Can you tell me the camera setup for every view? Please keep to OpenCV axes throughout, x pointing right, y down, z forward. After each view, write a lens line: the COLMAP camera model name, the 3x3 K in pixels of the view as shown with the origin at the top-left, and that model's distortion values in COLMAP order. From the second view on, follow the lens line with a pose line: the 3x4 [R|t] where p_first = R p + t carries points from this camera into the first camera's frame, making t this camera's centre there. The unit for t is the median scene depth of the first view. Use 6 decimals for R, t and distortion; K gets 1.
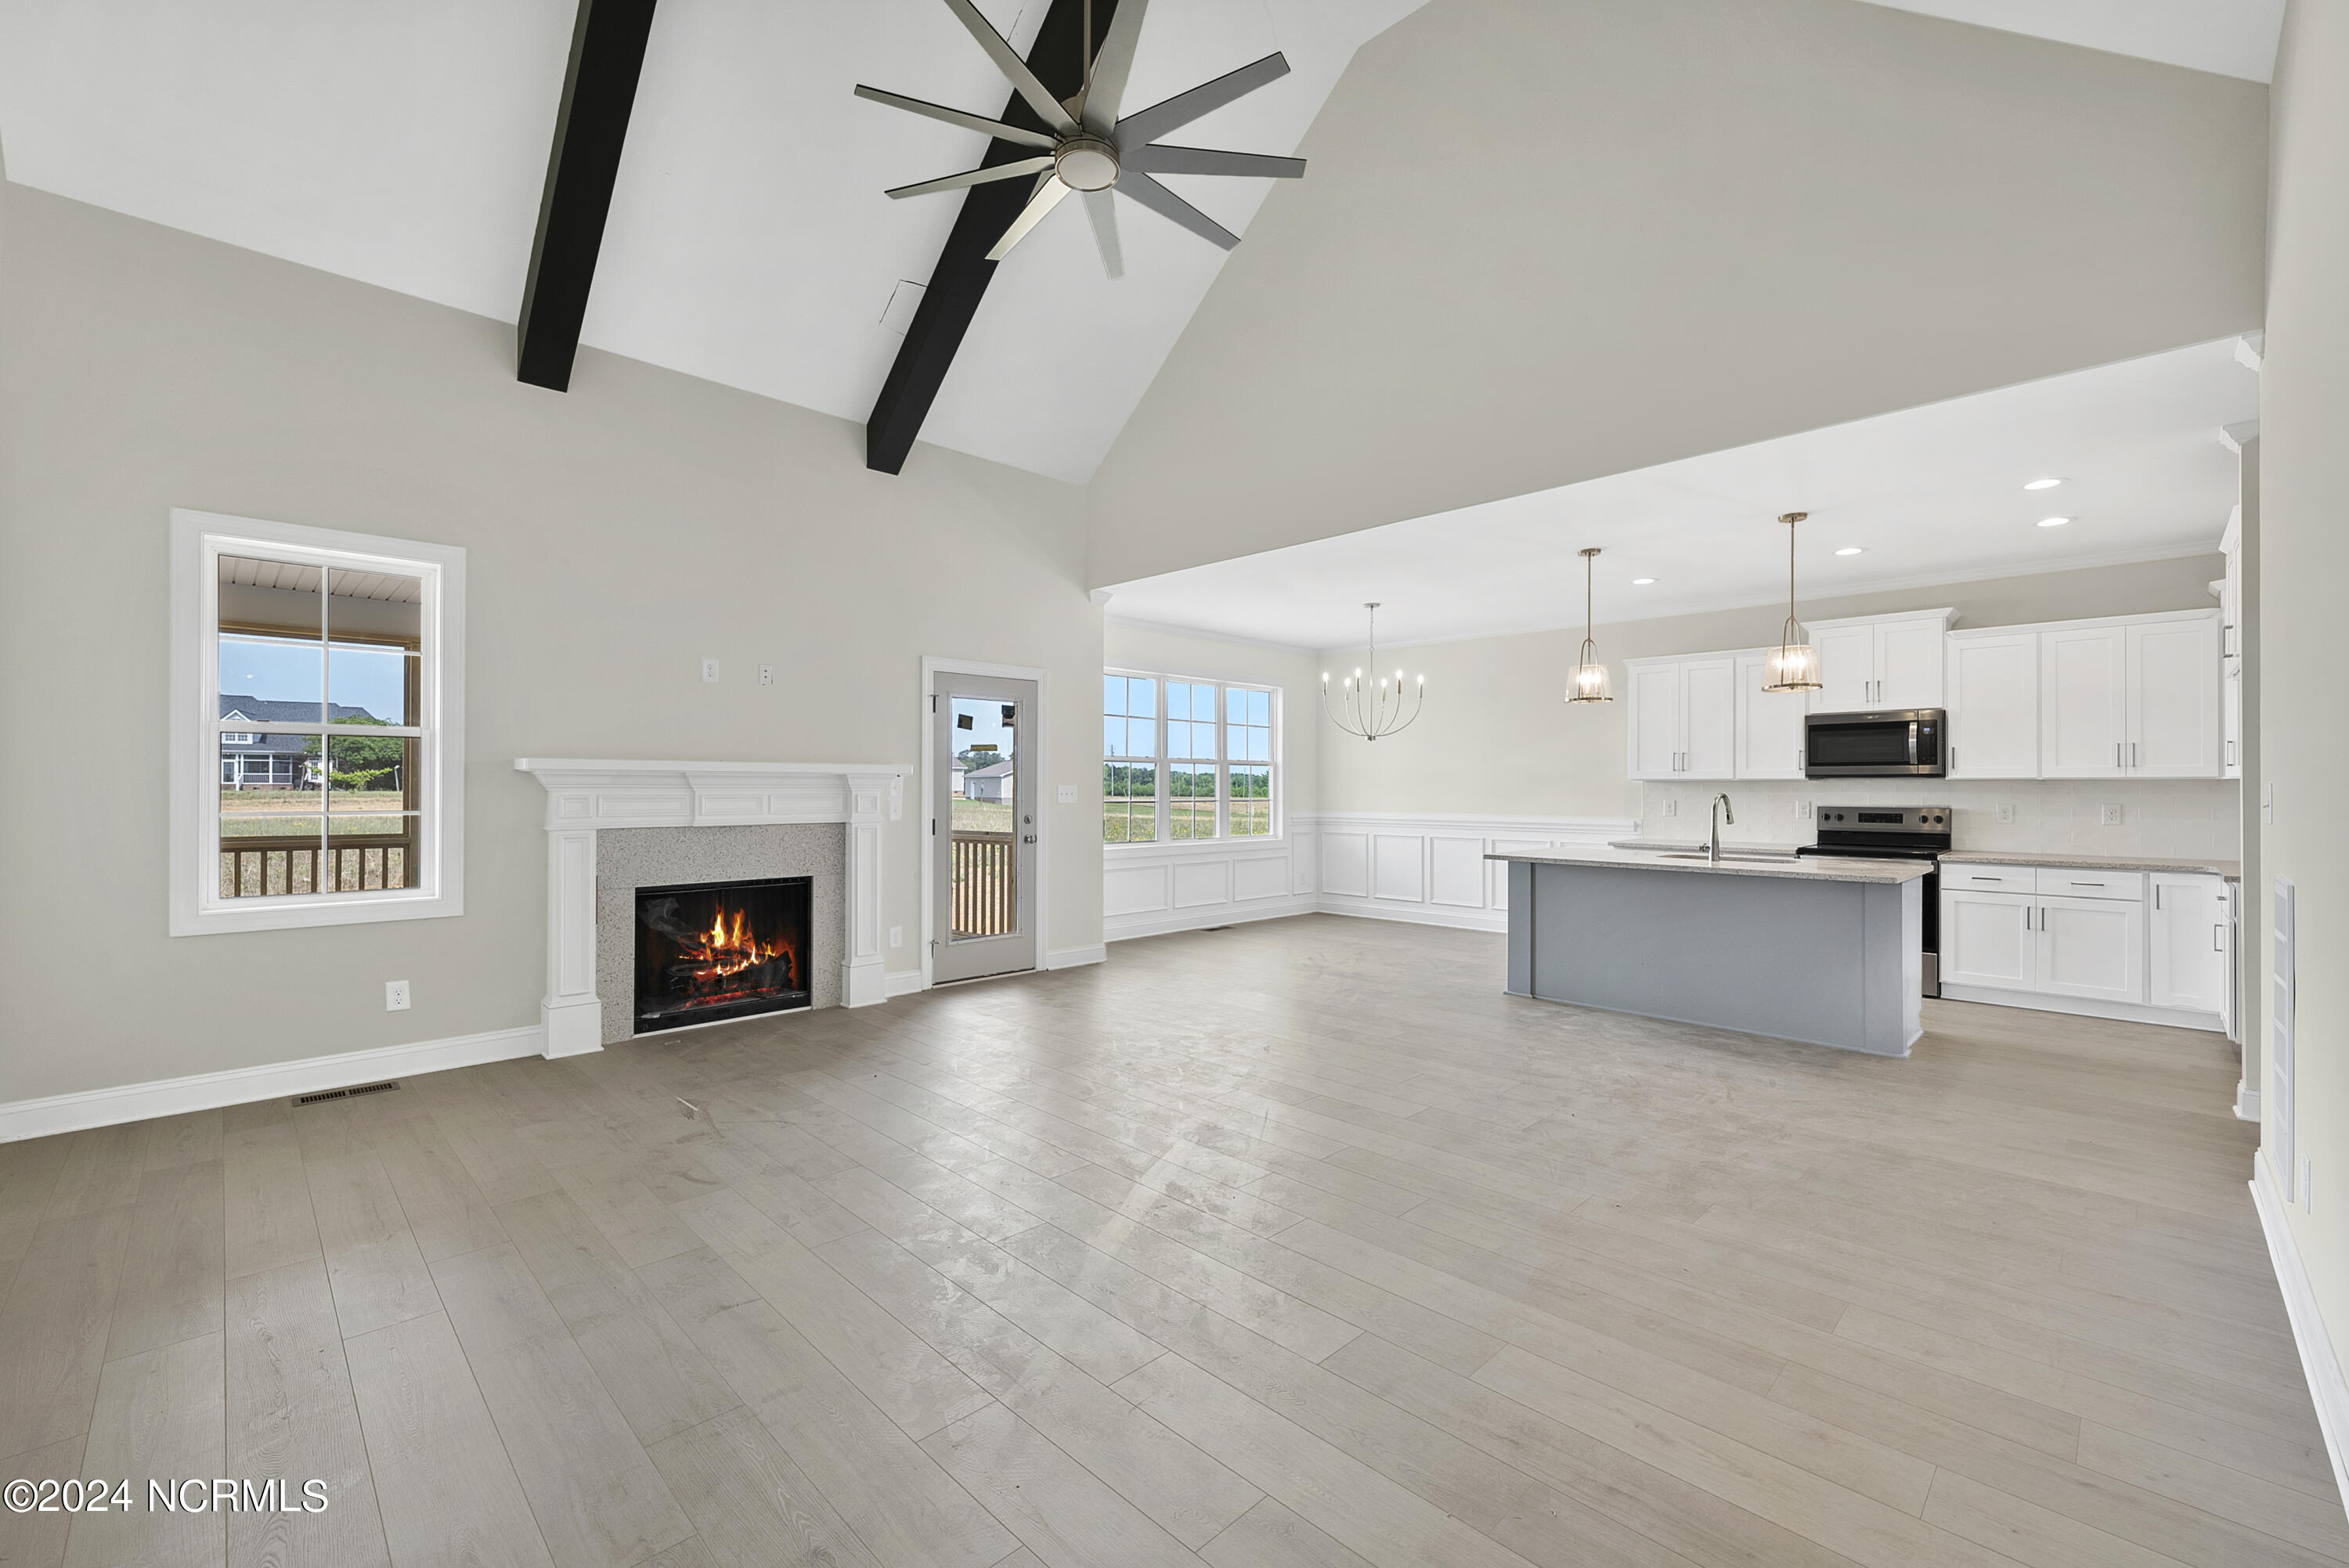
lens RADIAL K [[967.1, 0, 1183.3], [0, 967.1, 775.2], [0, 0, 1]] dist [0.003809, 0.000759]
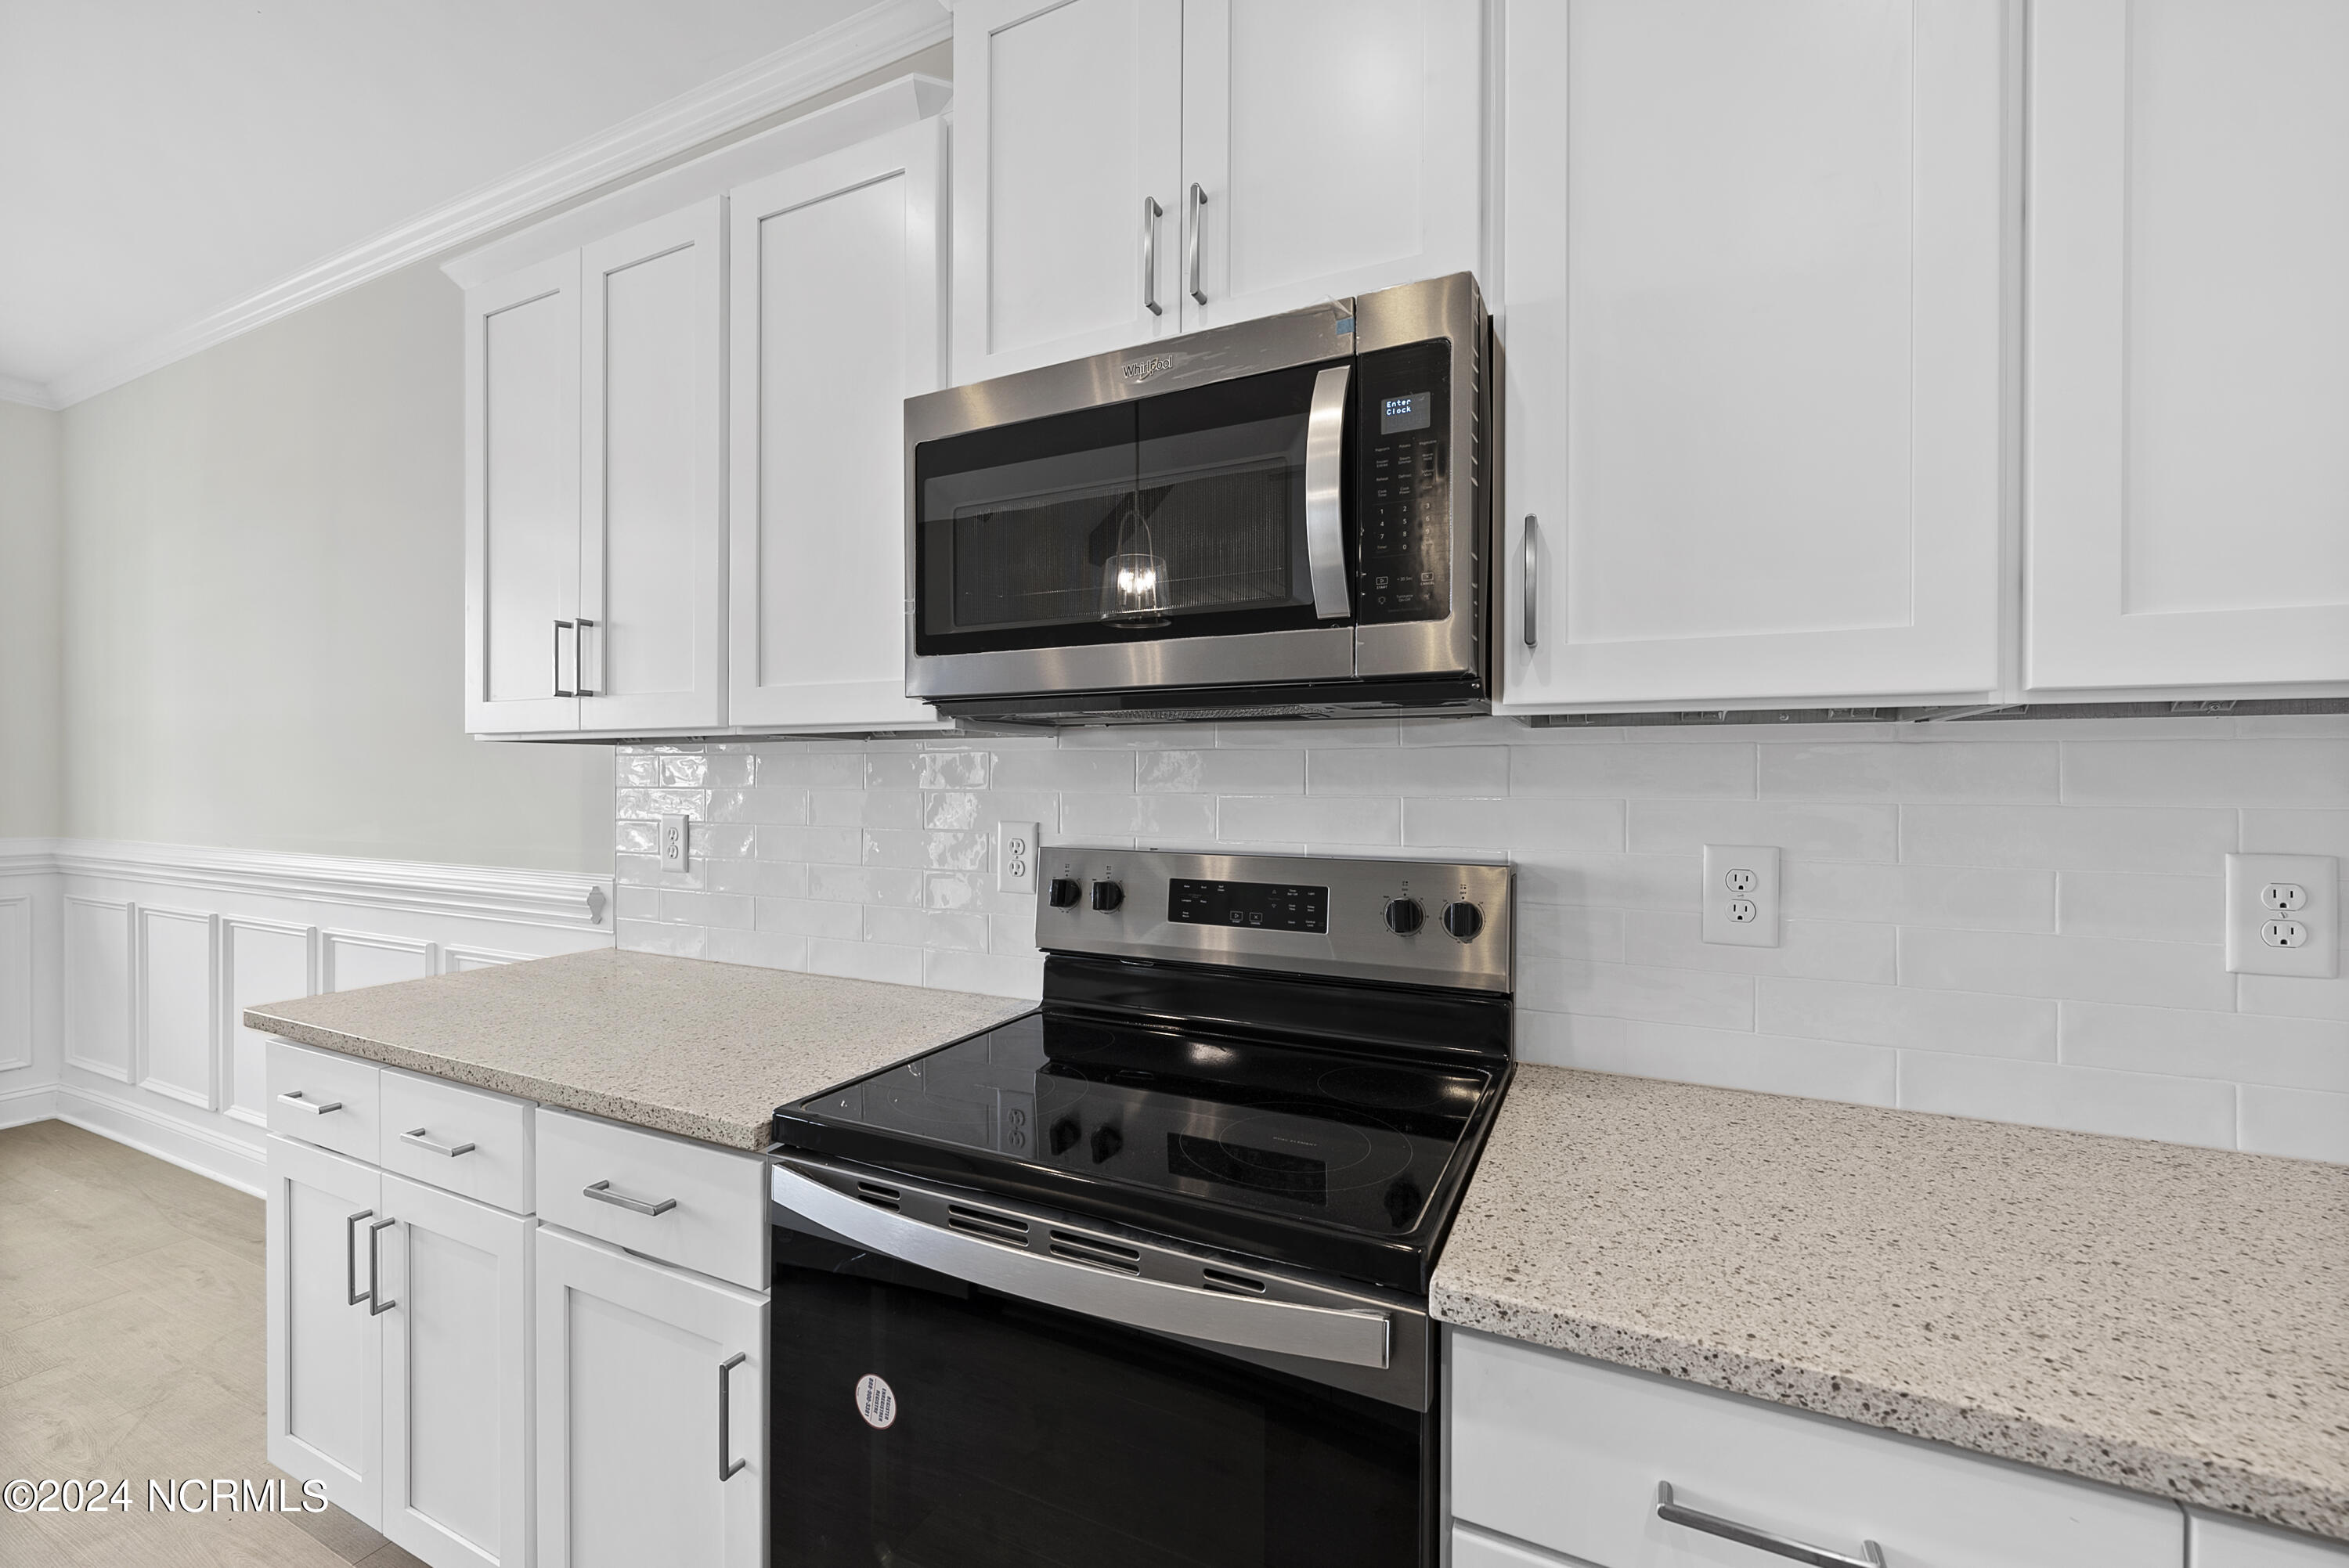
lens RADIAL K [[967.1, 0, 1173.3], [0, 967.1, 773.3], [0, 0, 1]] dist [0.003809, 0.000759]
pose [[0.945248, -0.002904, 0.326340, 0.693128], [-0.000936, 0.999932, 0.011608, 0.013634], [-0.326352, -0.011278, 0.945181, 0.877370]]
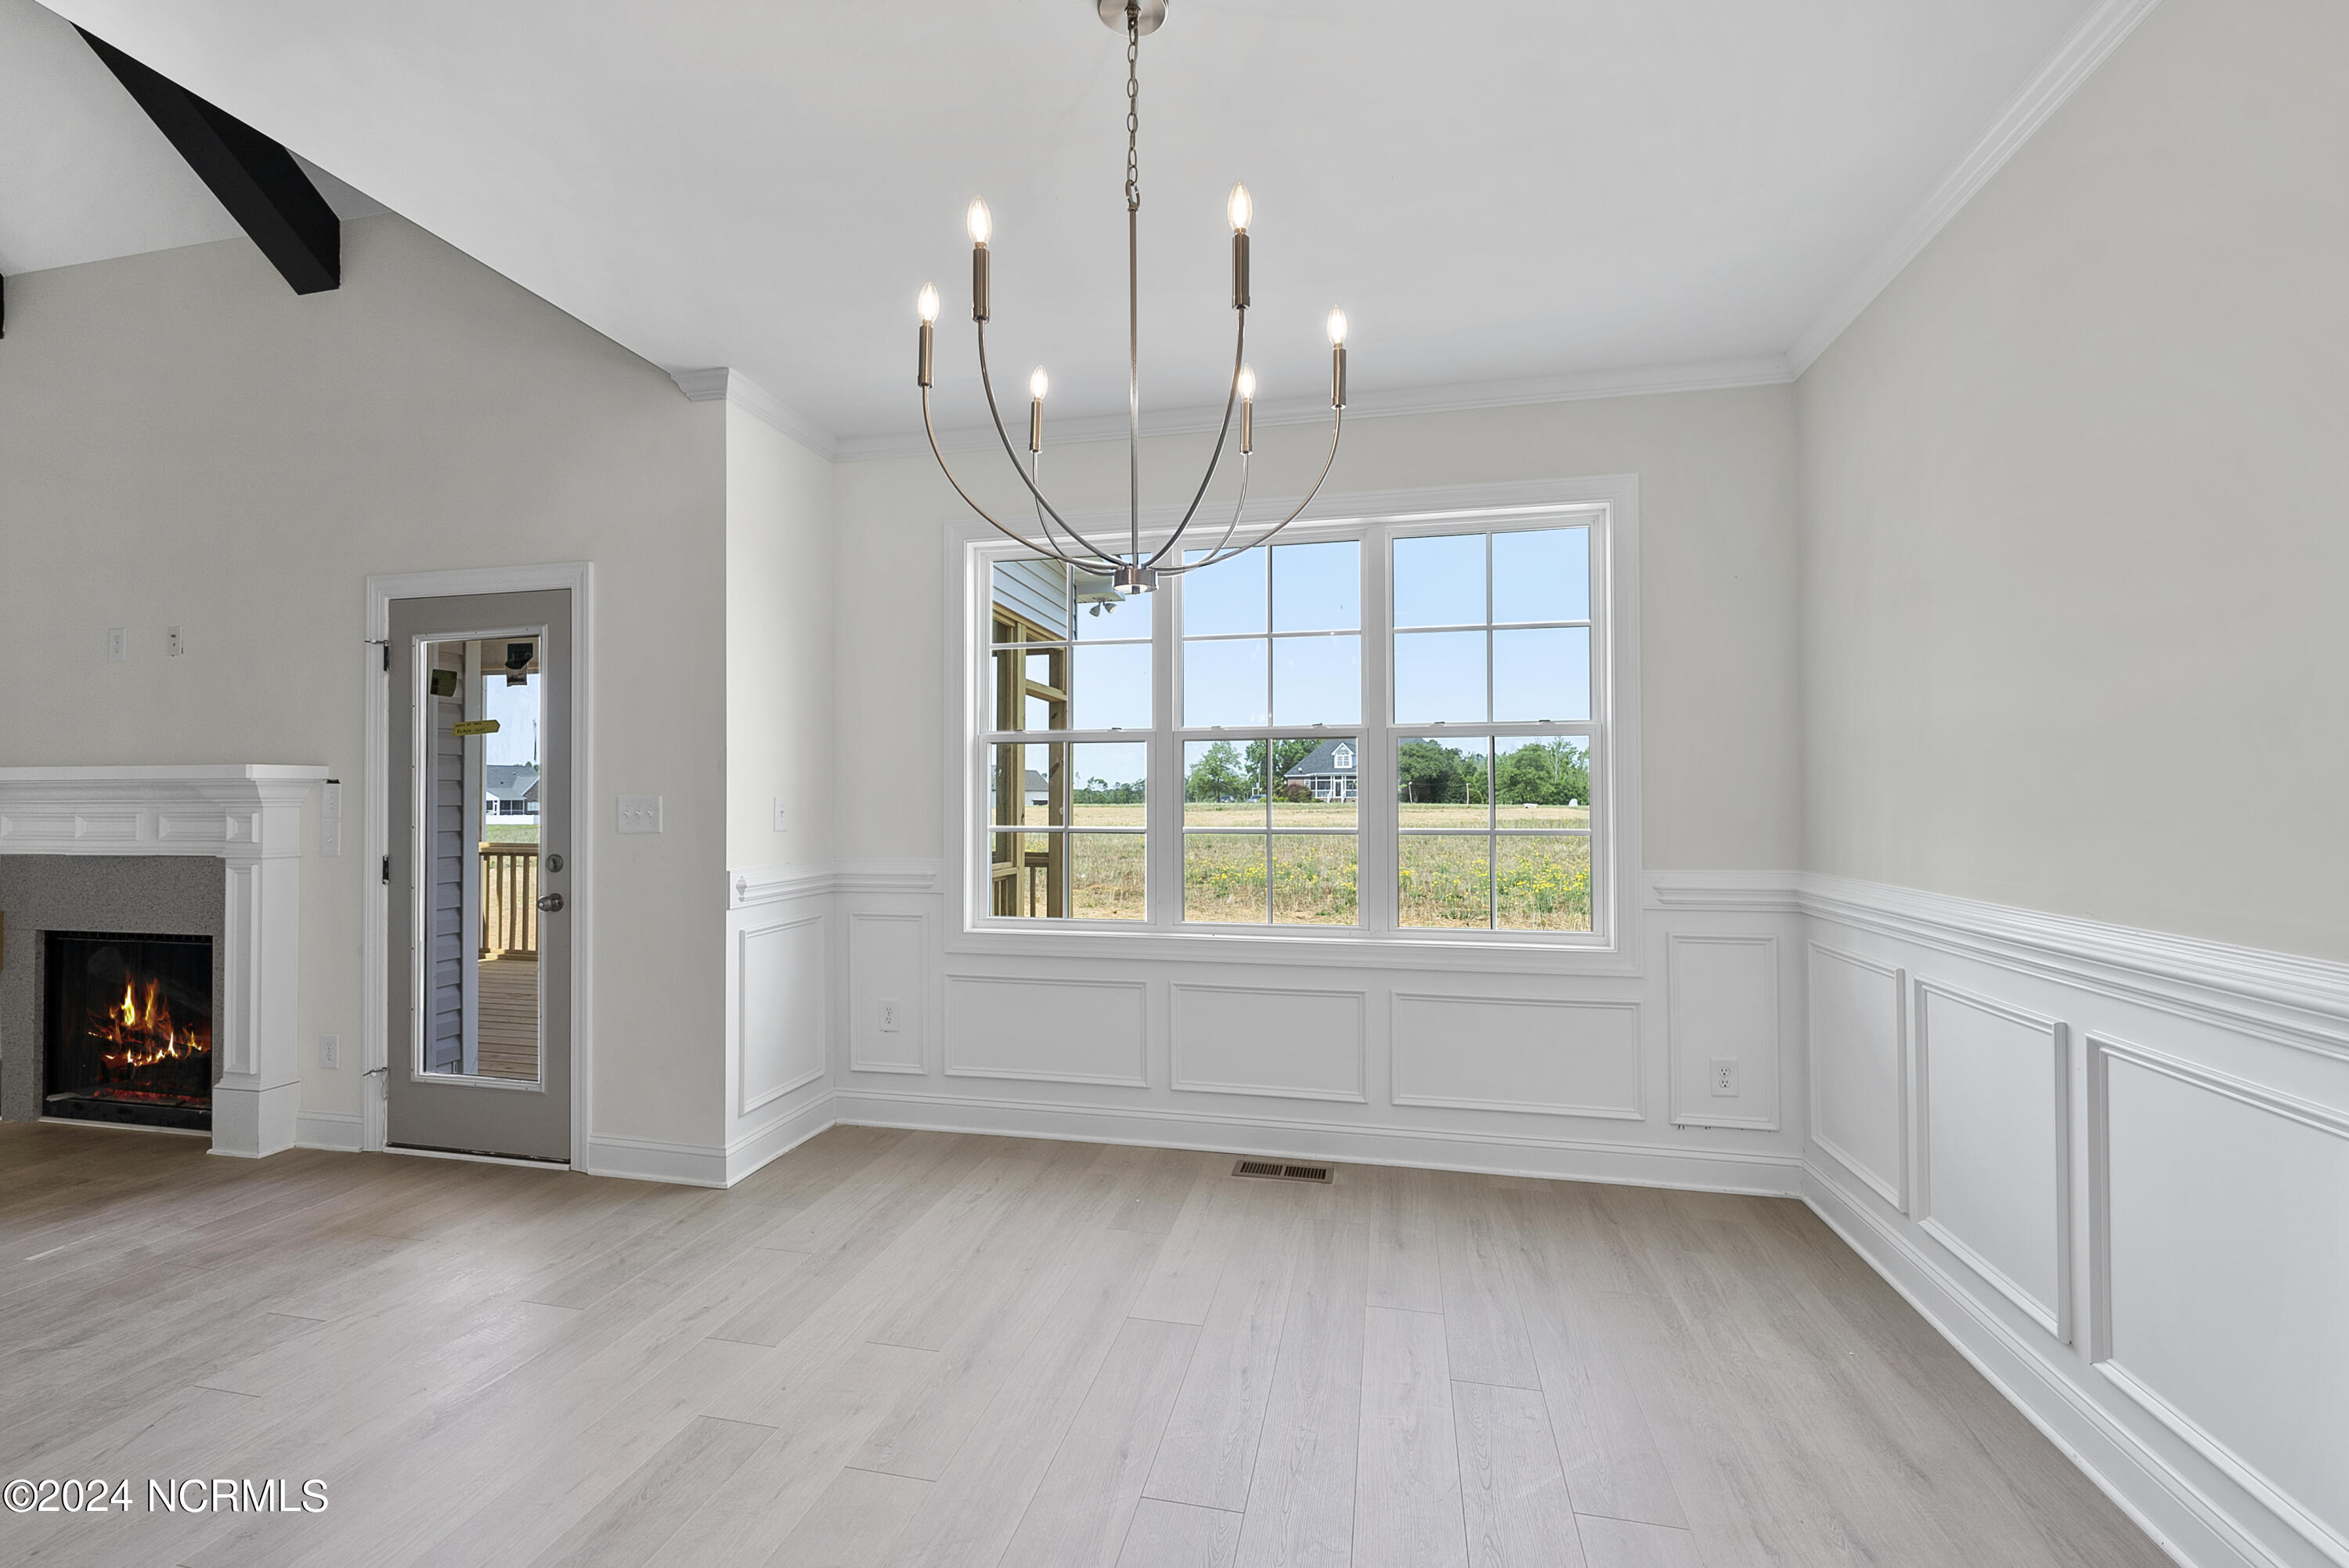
lens RADIAL K [[967.1, 0, 1178.2], [0, 967.1, 800.7], [0, 0, 1]] dist [0.003809, 0.000759]
pose [[0.546660, -0.002188, -0.837352, 0.485947], [0.014085, 0.999879, 0.006583, 0.015187], [0.837236, -0.015393, 0.546625, 1.116242]]
